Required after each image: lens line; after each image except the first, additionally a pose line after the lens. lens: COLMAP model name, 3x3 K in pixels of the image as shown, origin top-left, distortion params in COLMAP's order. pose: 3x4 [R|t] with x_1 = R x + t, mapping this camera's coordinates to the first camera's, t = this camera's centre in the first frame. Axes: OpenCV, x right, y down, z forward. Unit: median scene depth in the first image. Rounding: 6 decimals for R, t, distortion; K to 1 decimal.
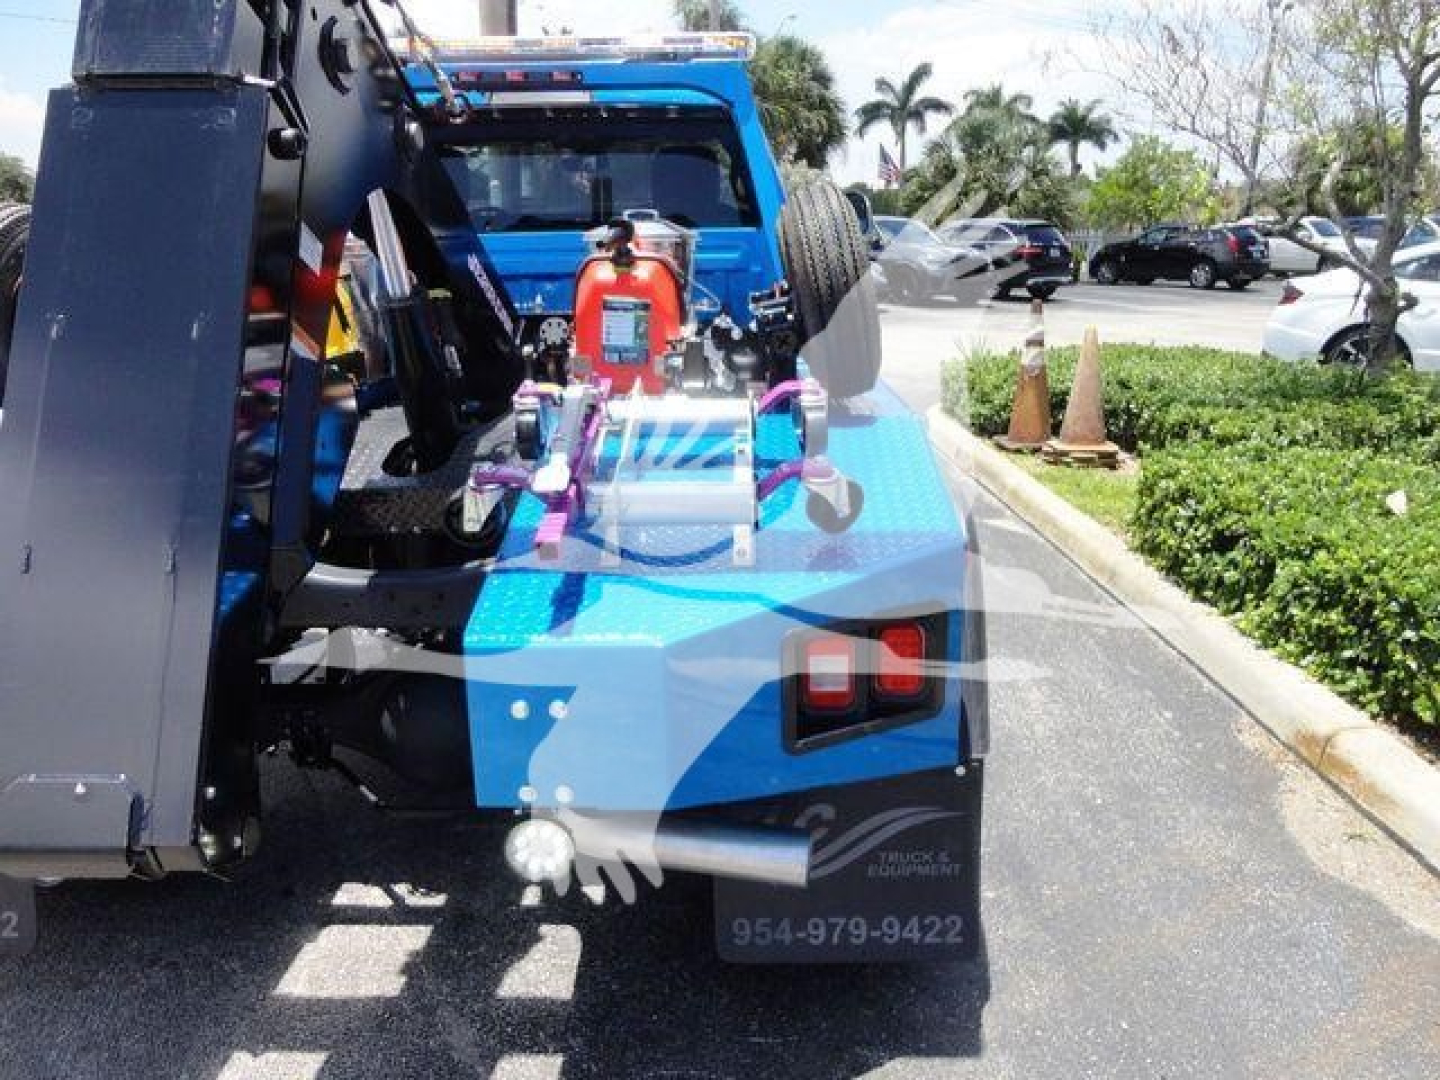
lens RADIAL K [[1039.3, 0, 714.3], [0, 1039.3, 539.3], [0, 0, 1]] dist [-0.009946, -0.002926]
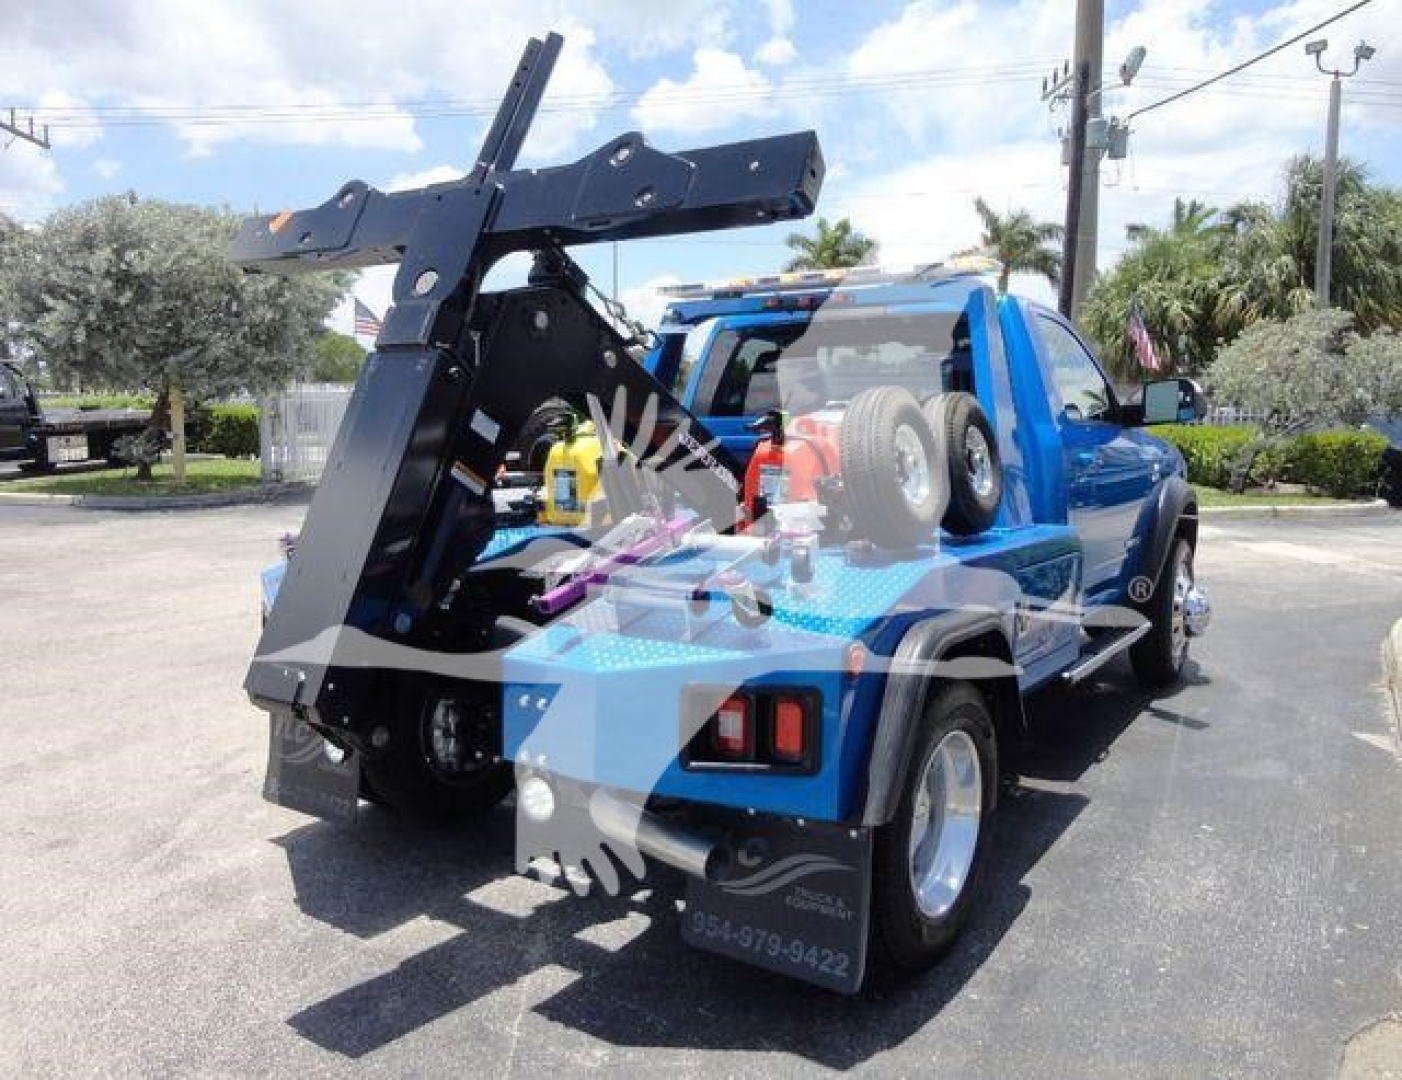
lens RADIAL K [[1070.7, 0, 651.1], [0, 1070.7, 565.3], [0, 0, 1]] dist [-0.001806, 0.001114]
pose [[0.826441, 0.085477, -0.556497, 0.337347], [-0.164024, 0.982087, -0.092742, 0.028738], [0.538601, 0.167925, 0.825657, -0.125181]]
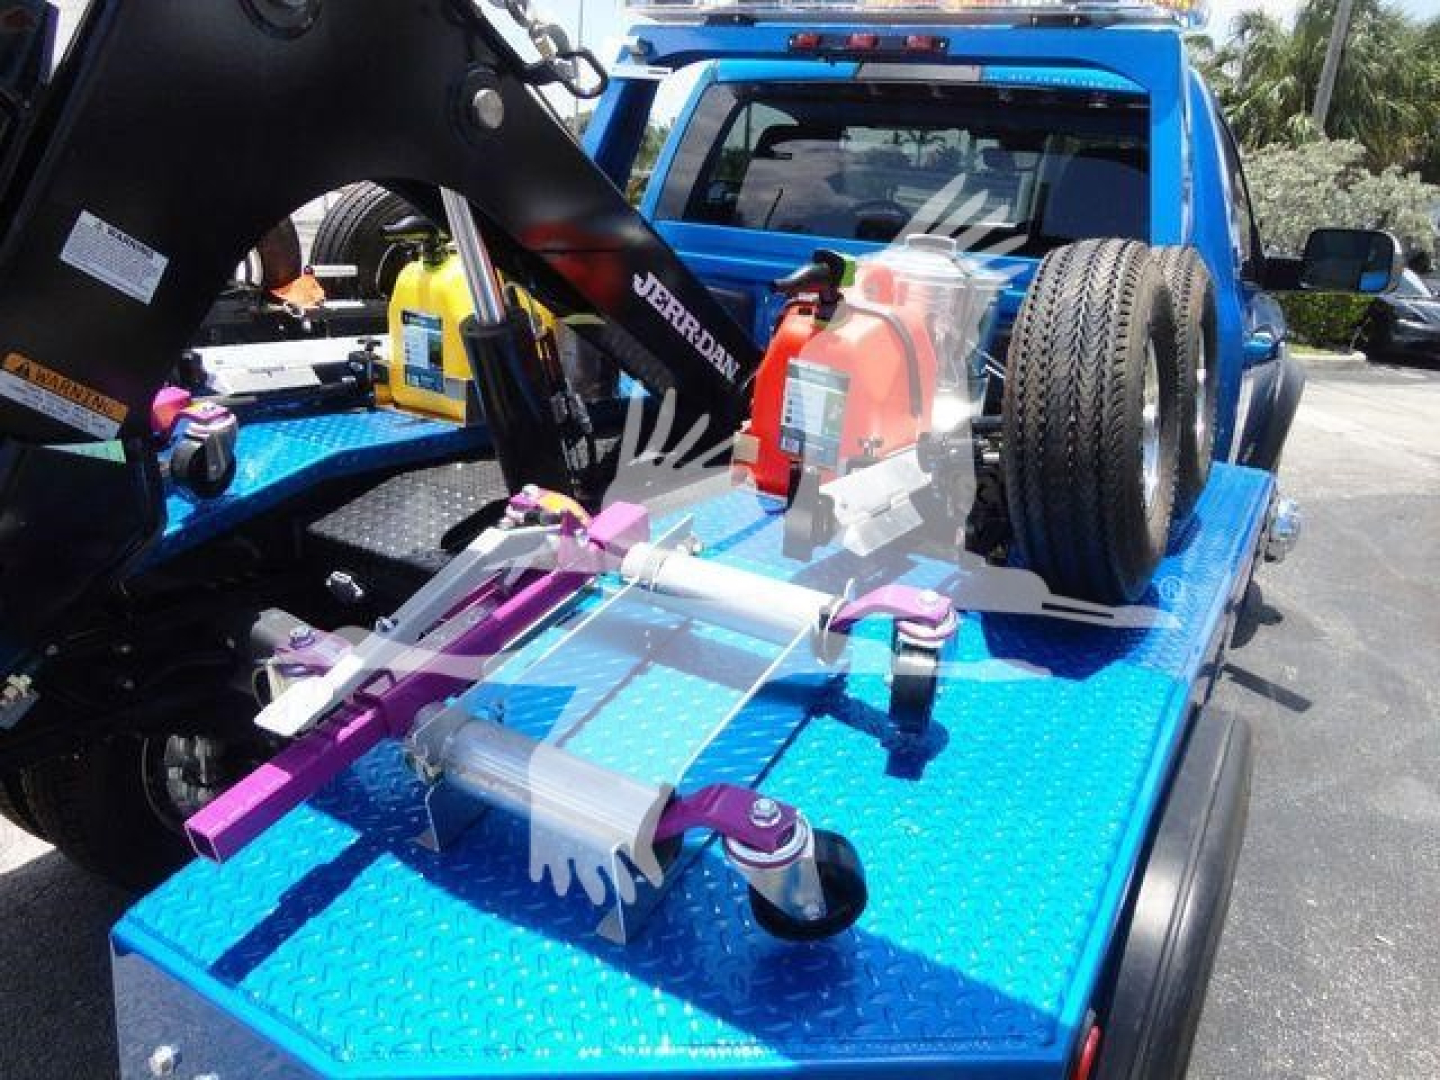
lens RADIAL K [[1040.8, 0, 720.0], [0, 1040.8, 540.0], [0, 0, 1]] dist [-0.007233, 0.002296]
pose [[0.873672, 0.235949, -0.425470, 0.105088], [-0.228371, 0.971084, 0.069582, -0.092035], [0.429585, 0.036373, 0.902294, 0.214957]]
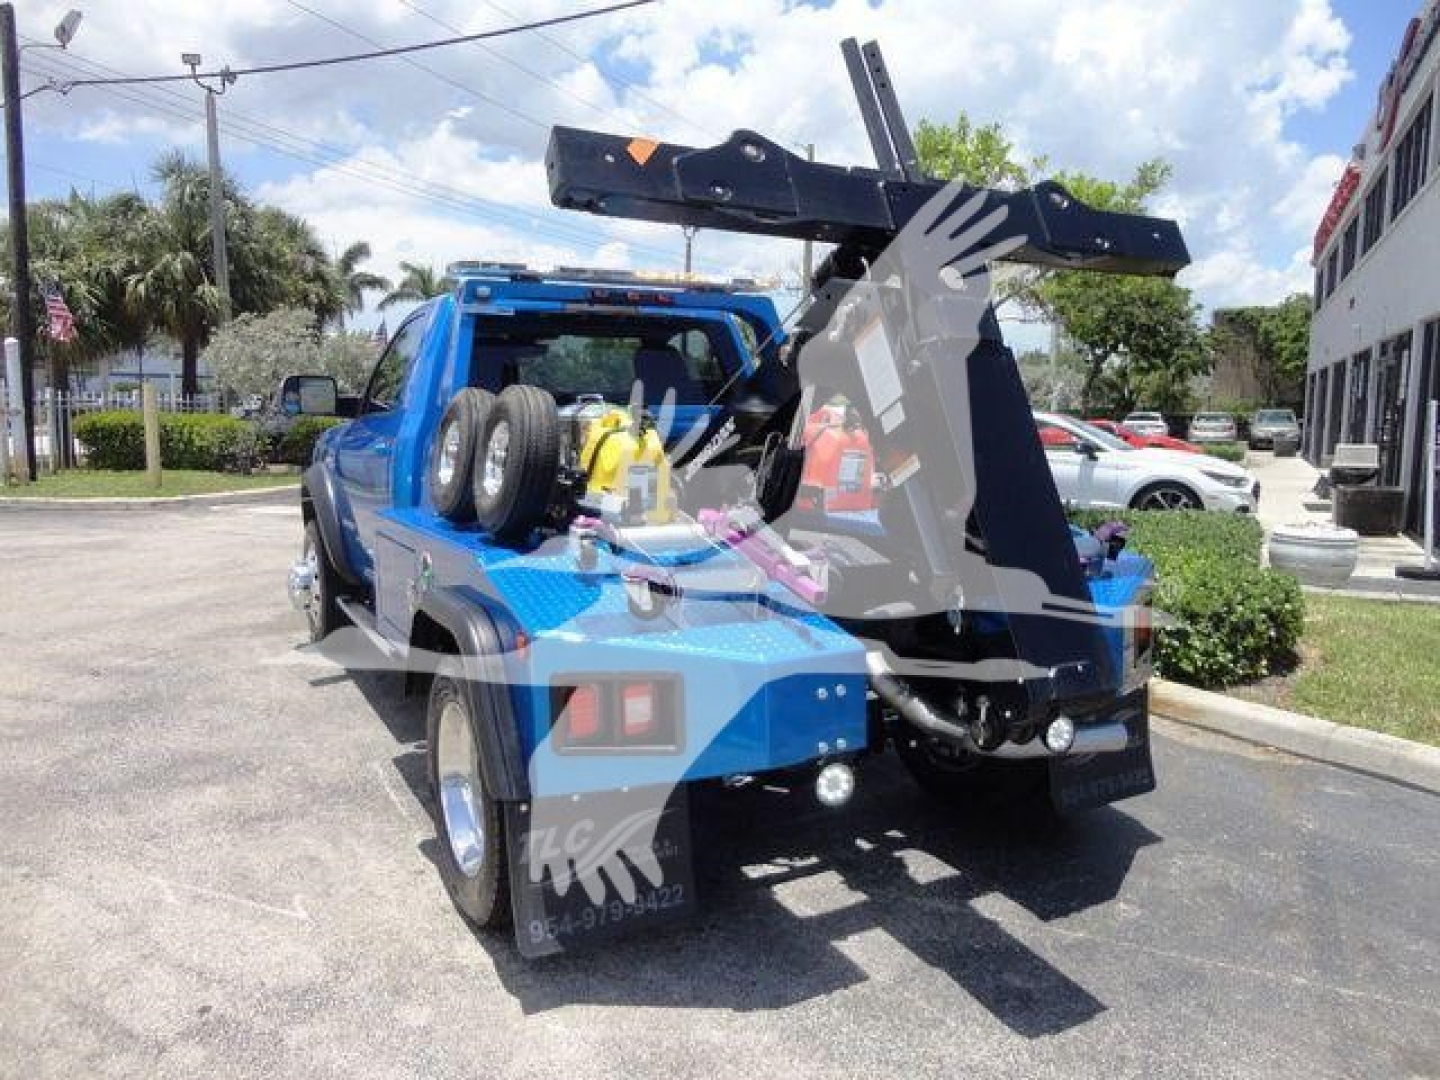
lens RADIAL K [[1043.4, 0, 718.8], [0, 1043.4, 546.3], [0, 0, 1]] dist [-0.002500, 0.001269]
pose [[0.858523, -0.052794, 0.510050, -0.646160], [0.128264, 0.985175, -0.113924, 0.039549], [-0.496474, 0.163228, 0.852567, -0.137645]]
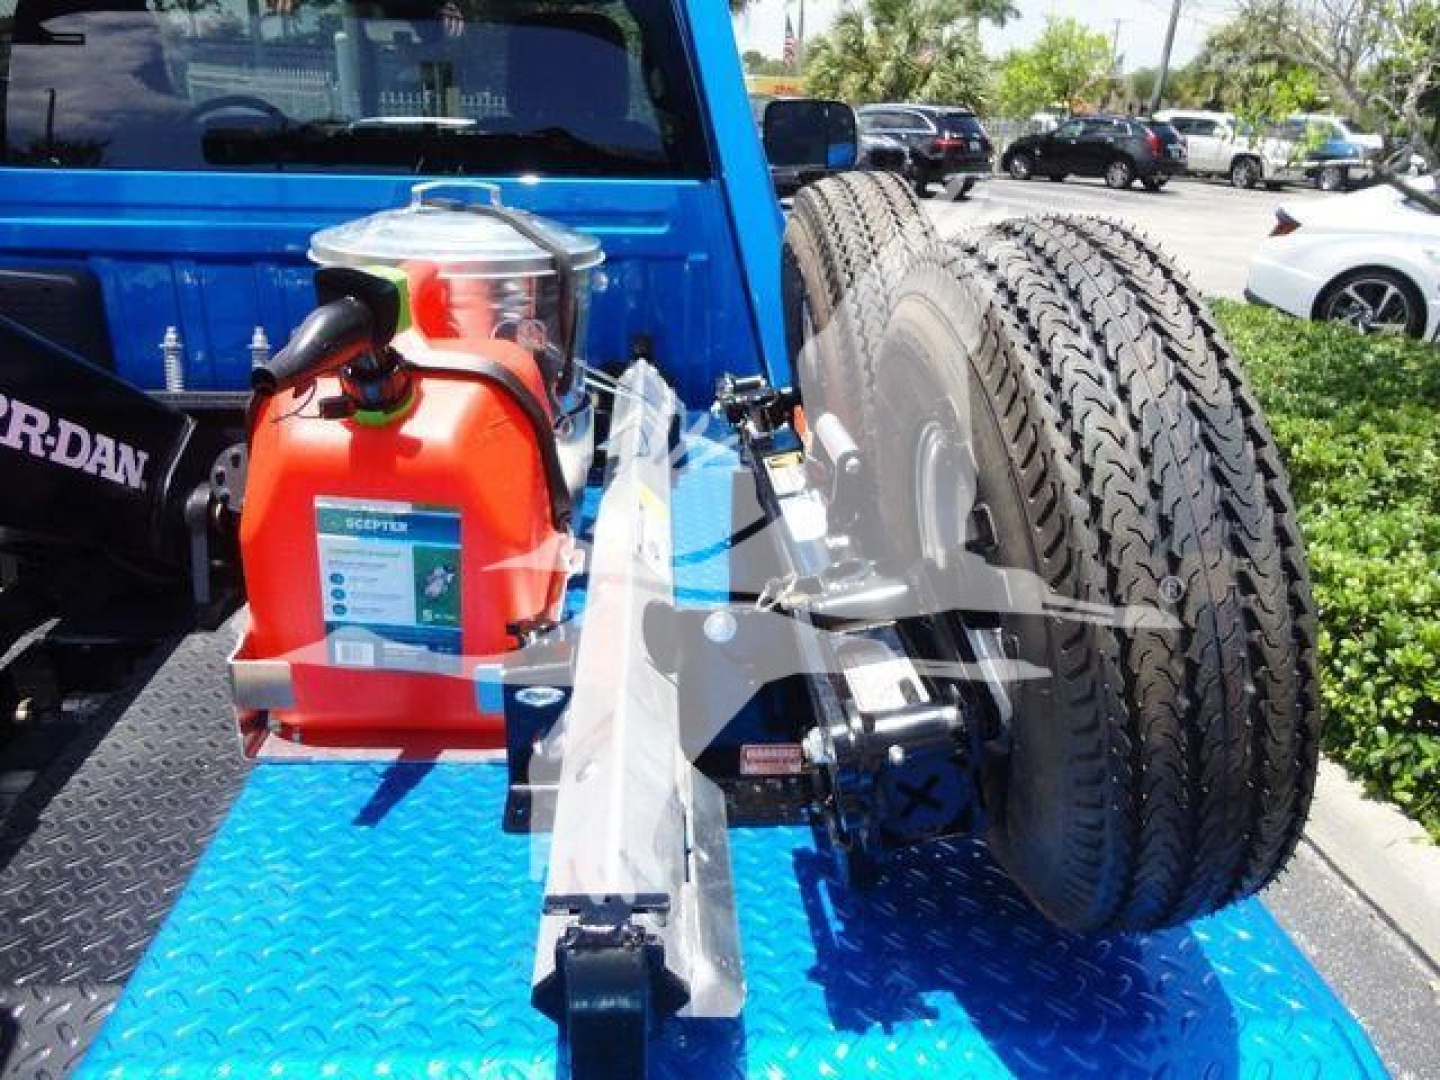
lens RADIAL K [[1040.8, 0, 720.0], [0, 1040.8, 540.0], [0, 0, 1]] dist [-0.007233, 0.002296]
pose [[0.993533, -0.003734, 0.113479, -0.010057], [-0.009085, 0.993639, 0.112241, -0.154944], [-0.113176, -0.112546, 0.987180, 0.393348]]
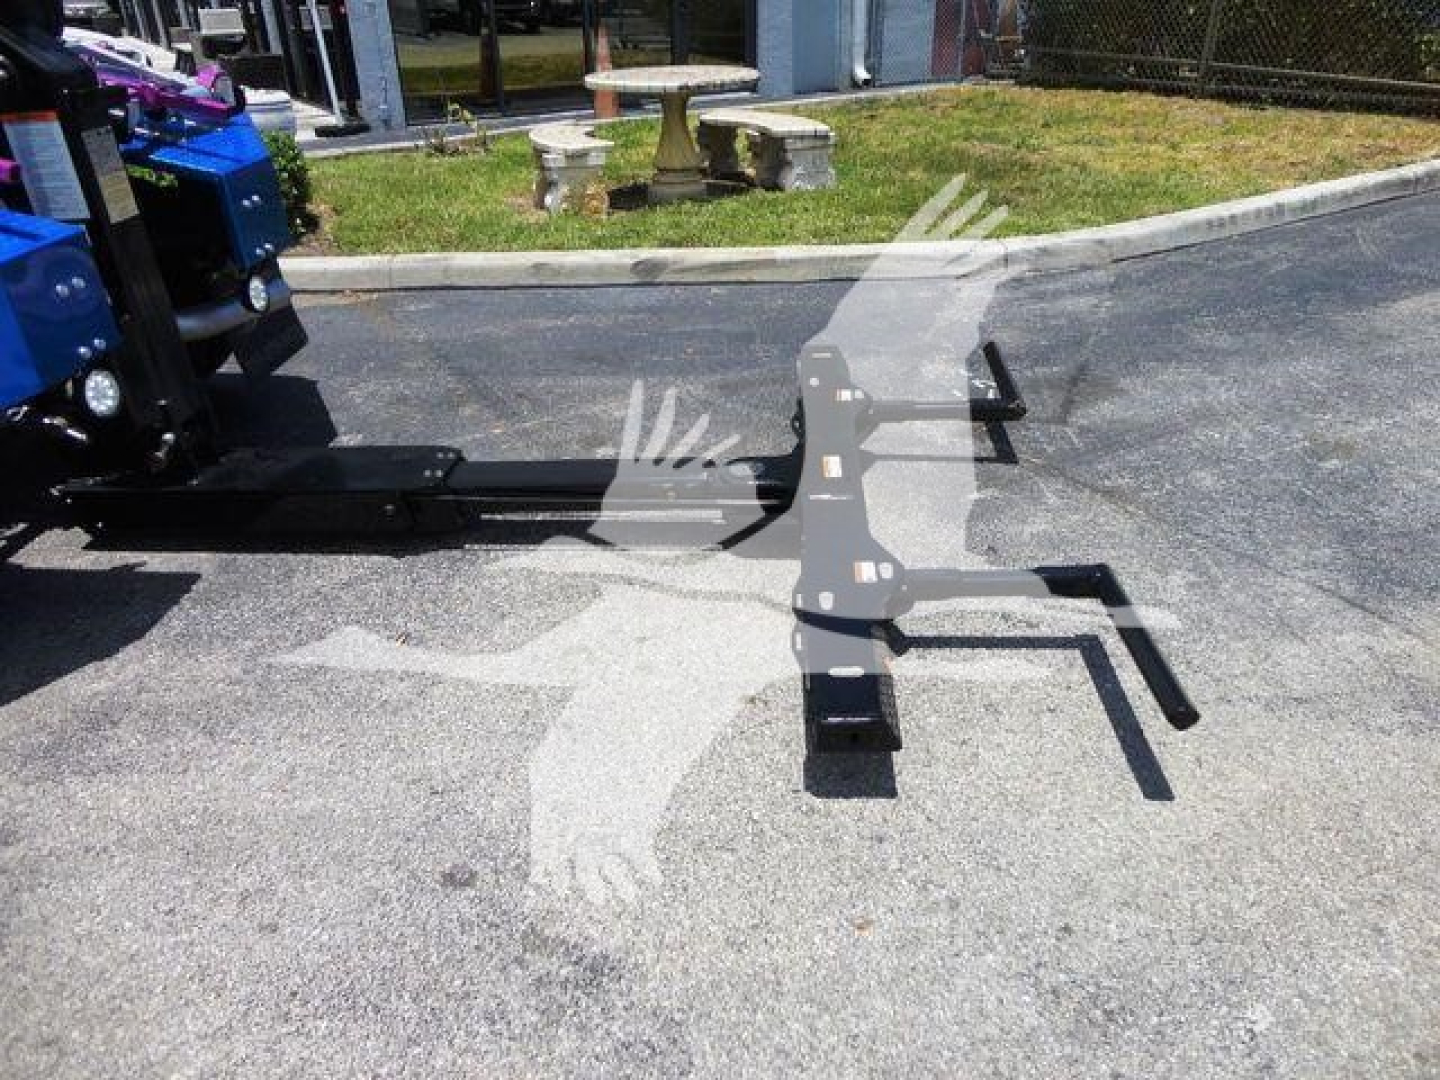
lens RADIAL K [[1062.8, 0, 722.9], [0, 1062.8, 544.2], [0, 0, 1]] dist [-0.005877, -0.000464]
pose [[0.032152, -0.470068, 0.882044, -0.811137], [0.305638, 0.844850, 0.439105, 0.037871], [-0.951605, 0.255468, 0.170835, -0.004779]]
